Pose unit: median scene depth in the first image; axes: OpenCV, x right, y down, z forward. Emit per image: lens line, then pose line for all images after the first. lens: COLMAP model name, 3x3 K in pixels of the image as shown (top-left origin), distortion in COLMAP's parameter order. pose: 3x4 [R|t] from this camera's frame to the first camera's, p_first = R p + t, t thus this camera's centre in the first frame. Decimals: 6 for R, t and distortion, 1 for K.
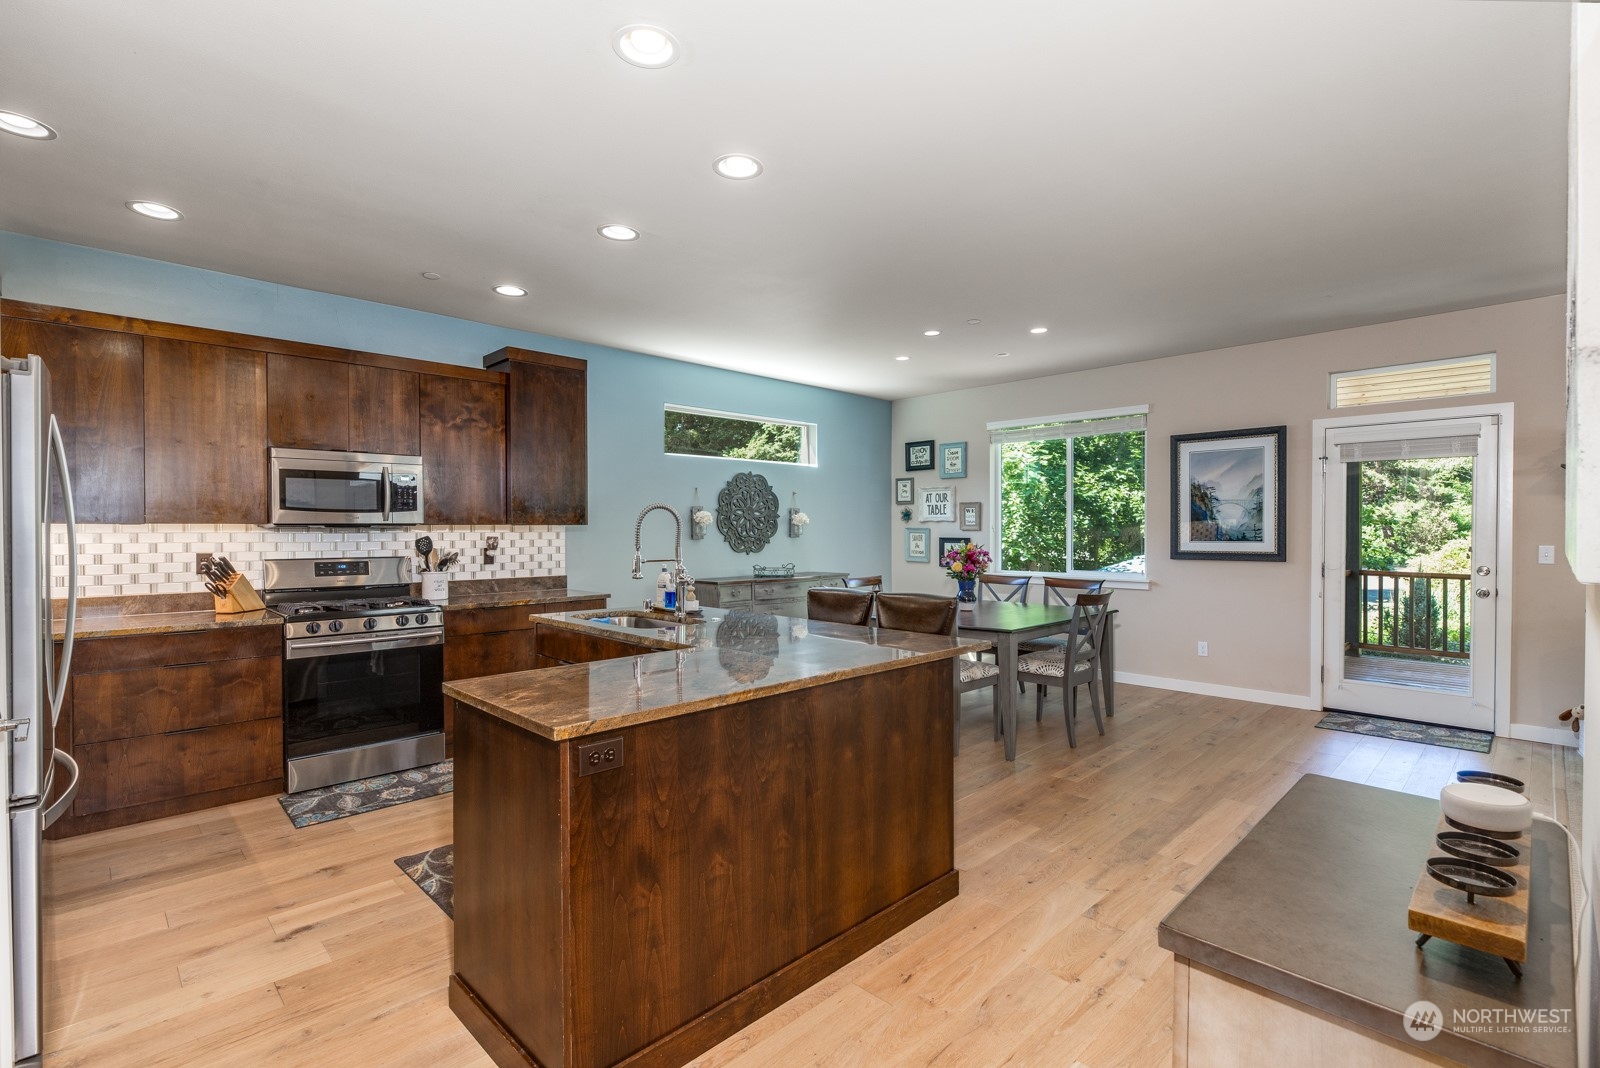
lens RADIAL K [[734.2, 0, 788.2], [0, 734.2, 546.1], [0, 0, 1]] dist [-0.000024, -0.000535]
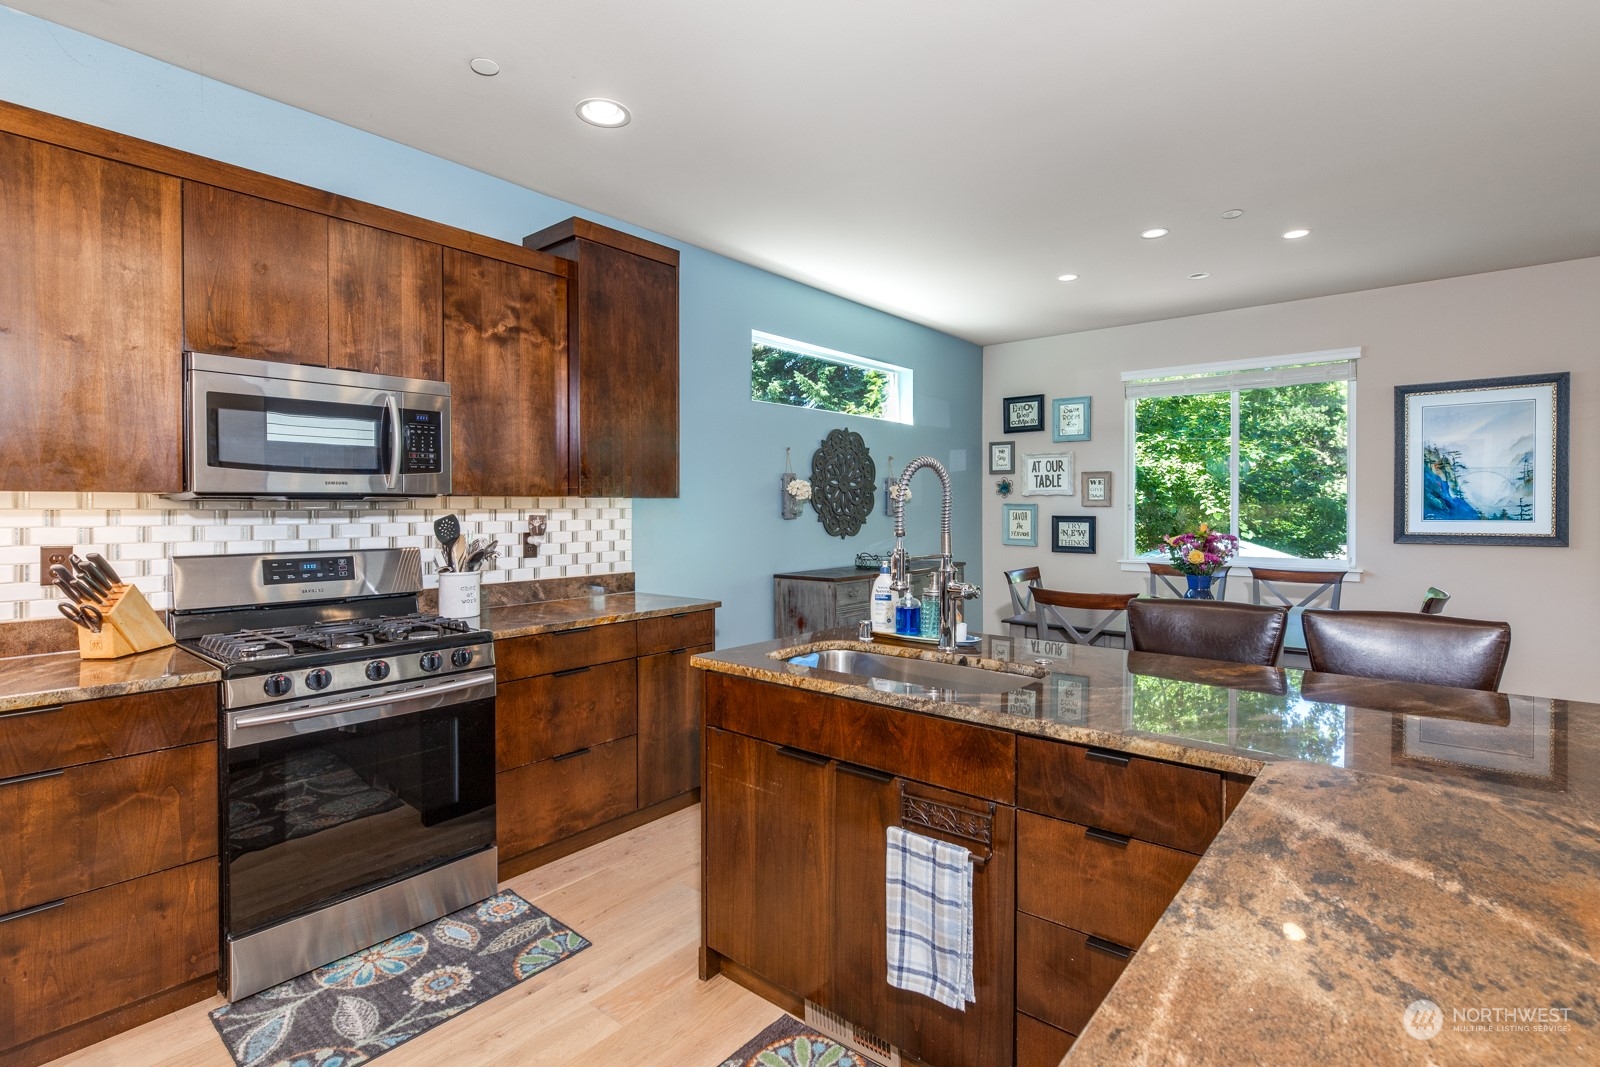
lens RADIAL K [[768.0, 0, 797.2], [0, 768.0, 520.7], [0, 0, 1]] dist [-0.002707, -0.000689]
pose [[0.994696, -0.001458, 0.102849, -0.245120], [0.001914, 0.999989, -0.004333, -0.004771], [-0.102842, 0.004507, 0.994688, 0.301943]]
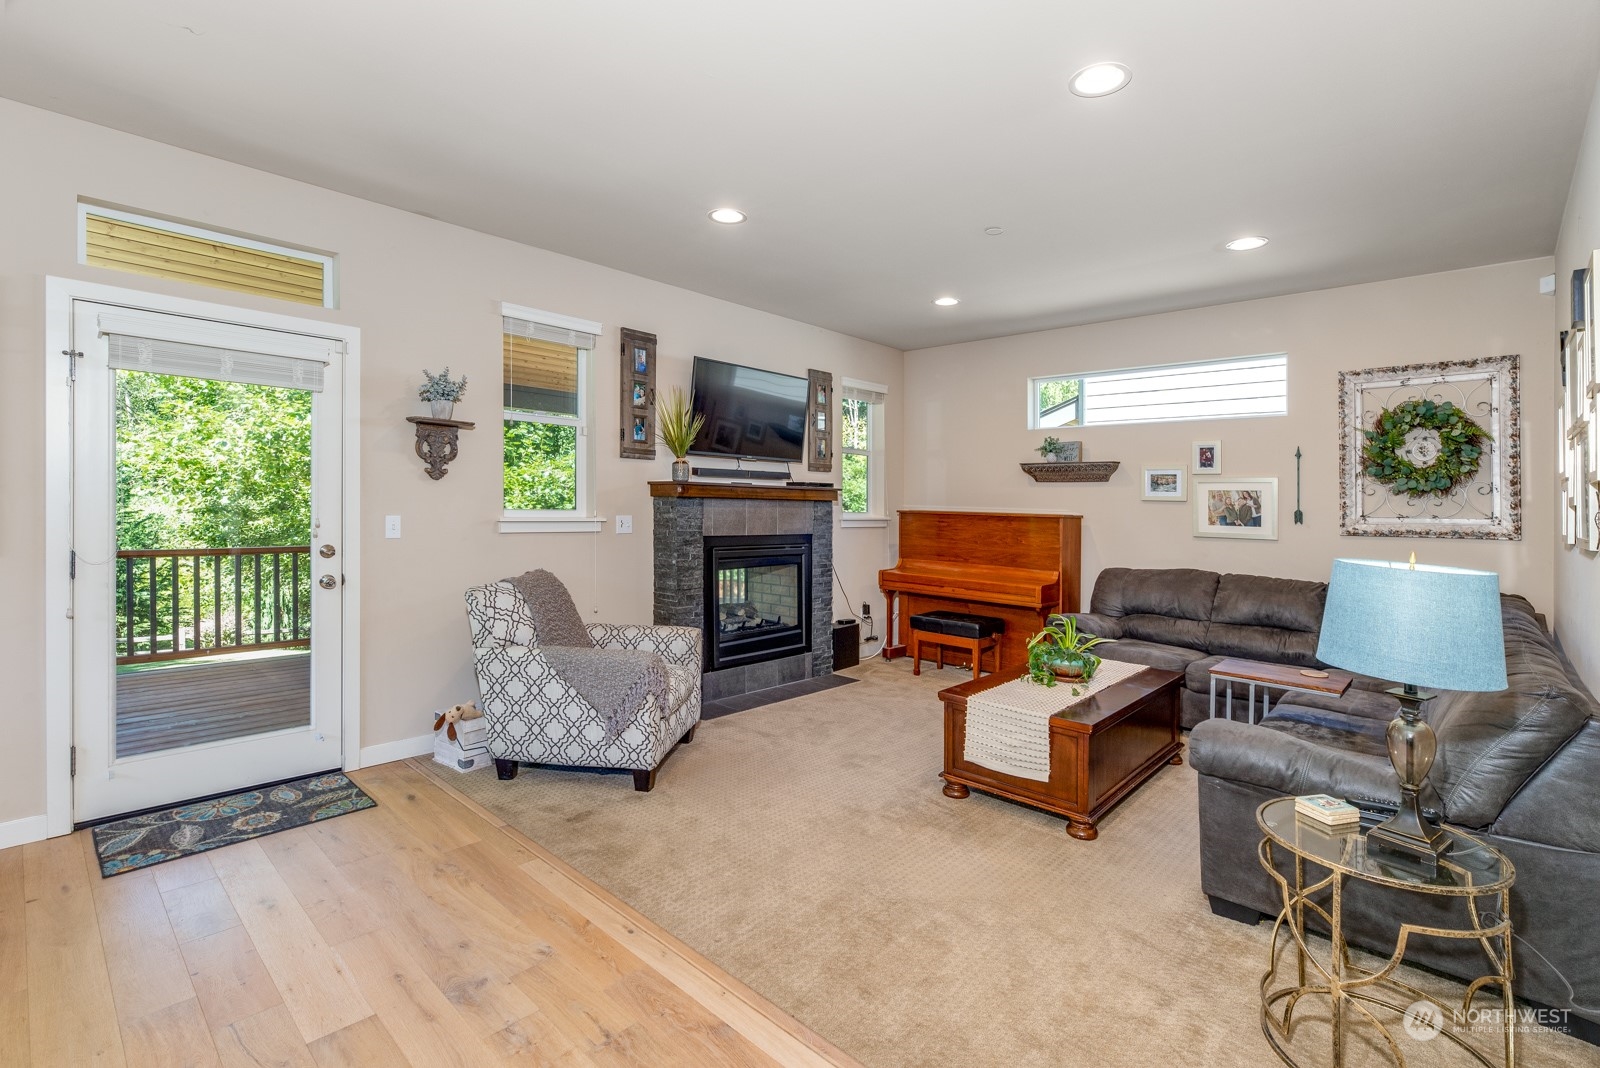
lens RADIAL K [[729.7, 0, 804.9], [0, 729.7, 502.6], [0, 0, 1]] dist [-0.001121, -0.000263]
pose [[-0.052191, 0.006124, 0.998618, 0.186236], [0.005439, 0.999968, -0.005848, -0.007541], [-0.998622, 0.005126, -0.052223, 0.537850]]
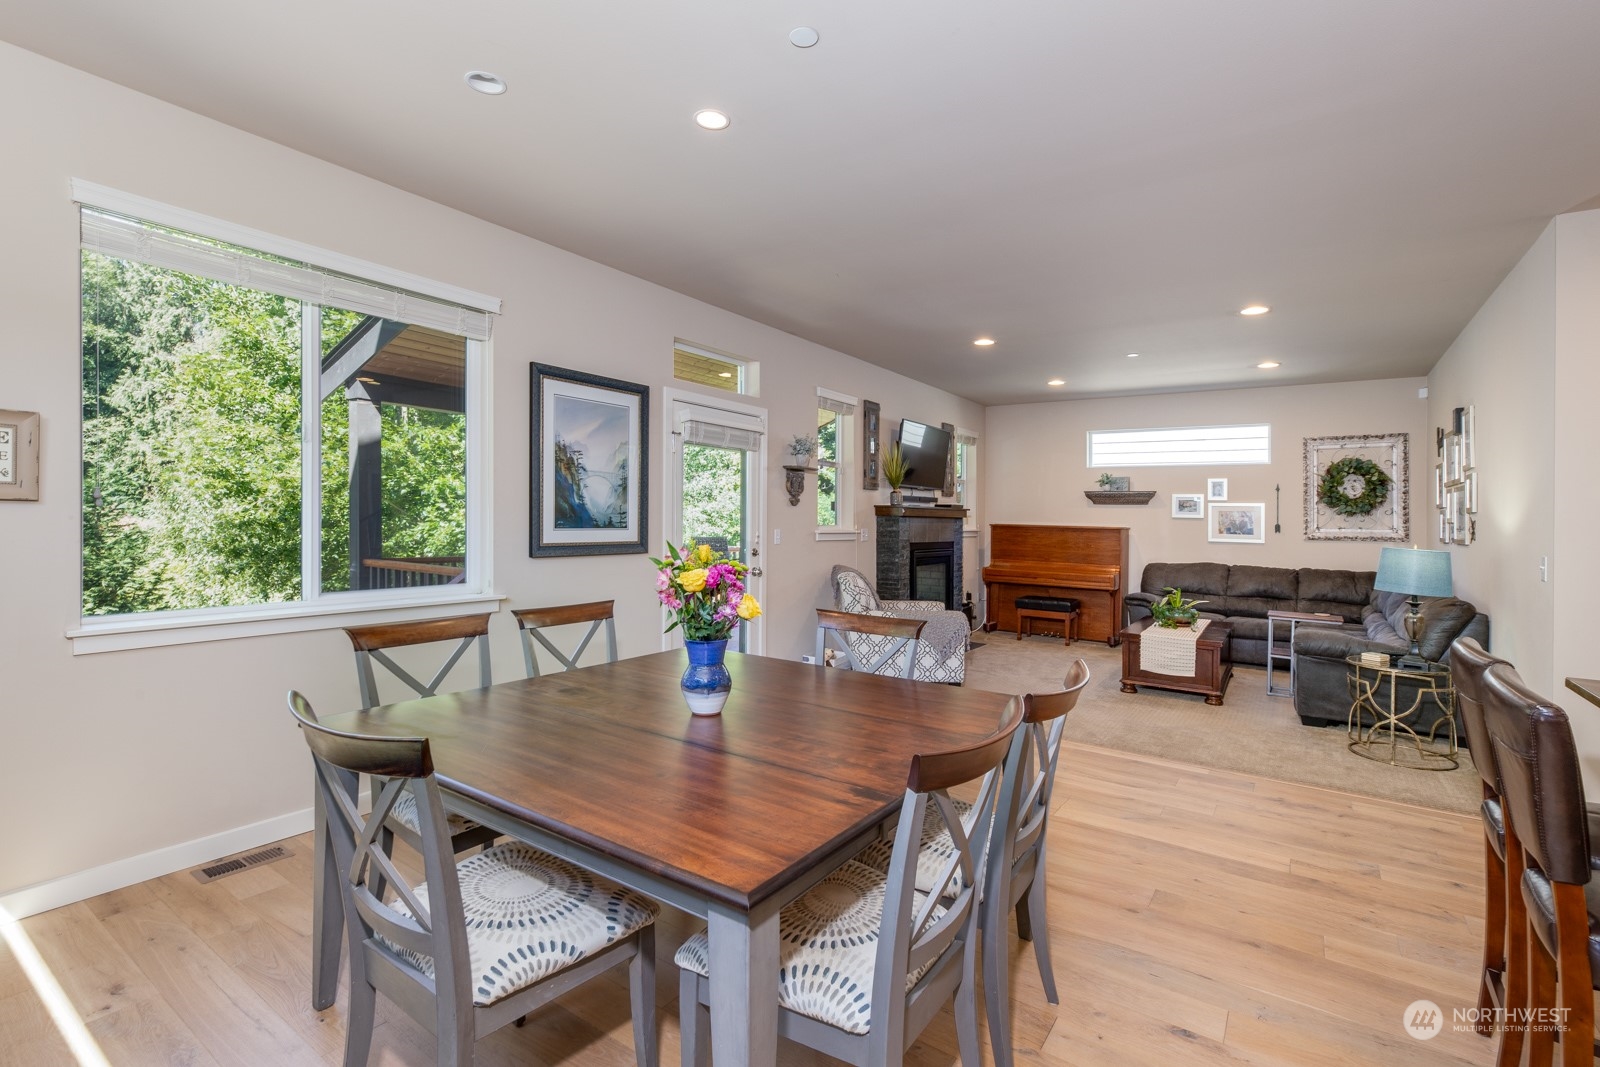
lens RADIAL K [[725.8, 0, 796.3], [0, 725.8, 519.2], [0, 0, 1]] dist [-0.000259, -0.000258]
pose [[-0.193320, 0.000293, 0.981136, -0.164733], [0.006560, 0.999978, 0.000994, -0.017579], [-0.981114, 0.006629, -0.193318, 1.093901]]
